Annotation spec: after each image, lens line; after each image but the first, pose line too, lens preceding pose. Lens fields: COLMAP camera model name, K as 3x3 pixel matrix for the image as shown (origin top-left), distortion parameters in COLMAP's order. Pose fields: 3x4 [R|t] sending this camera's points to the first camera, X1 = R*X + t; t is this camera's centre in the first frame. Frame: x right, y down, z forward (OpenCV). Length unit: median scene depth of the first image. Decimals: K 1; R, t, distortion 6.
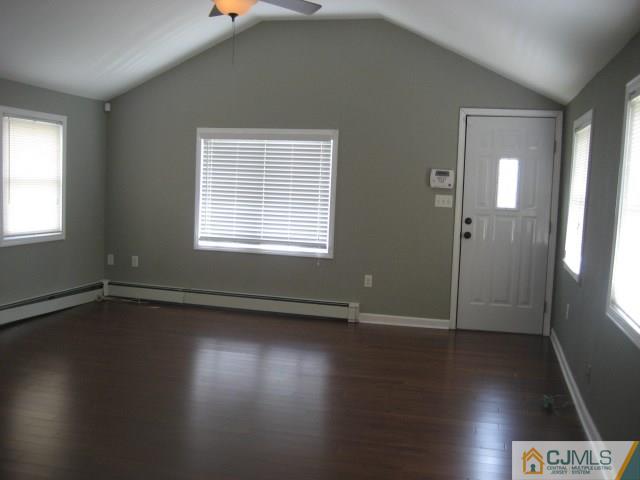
lens RADIAL K [[669.1, 0, 329.9], [0, 669.1, 254.3], [0, 0, 1]] dist [-0.159467, 0.227716]
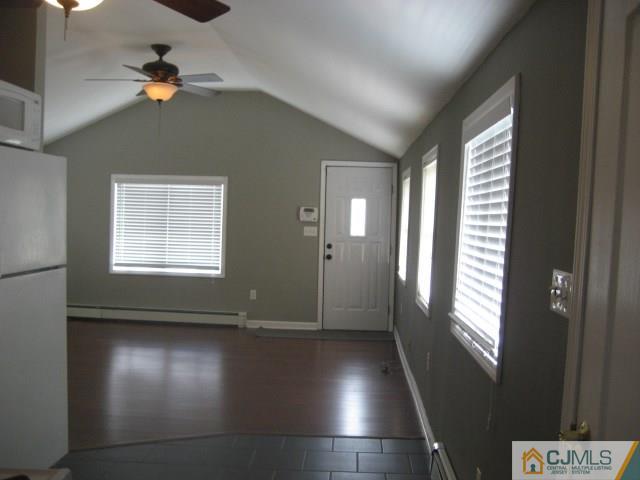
lens RADIAL K [[669.1, 0, 329.9], [0, 669.1, 254.3], [0, 0, 1]] dist [-0.159467, 0.227716]
pose [[0.979396, -0.019202, 0.201036, -0.054314], [0.027802, 0.998811, -0.040044, 0.018190], [-0.200028, 0.044808, 0.978765, -0.281157]]
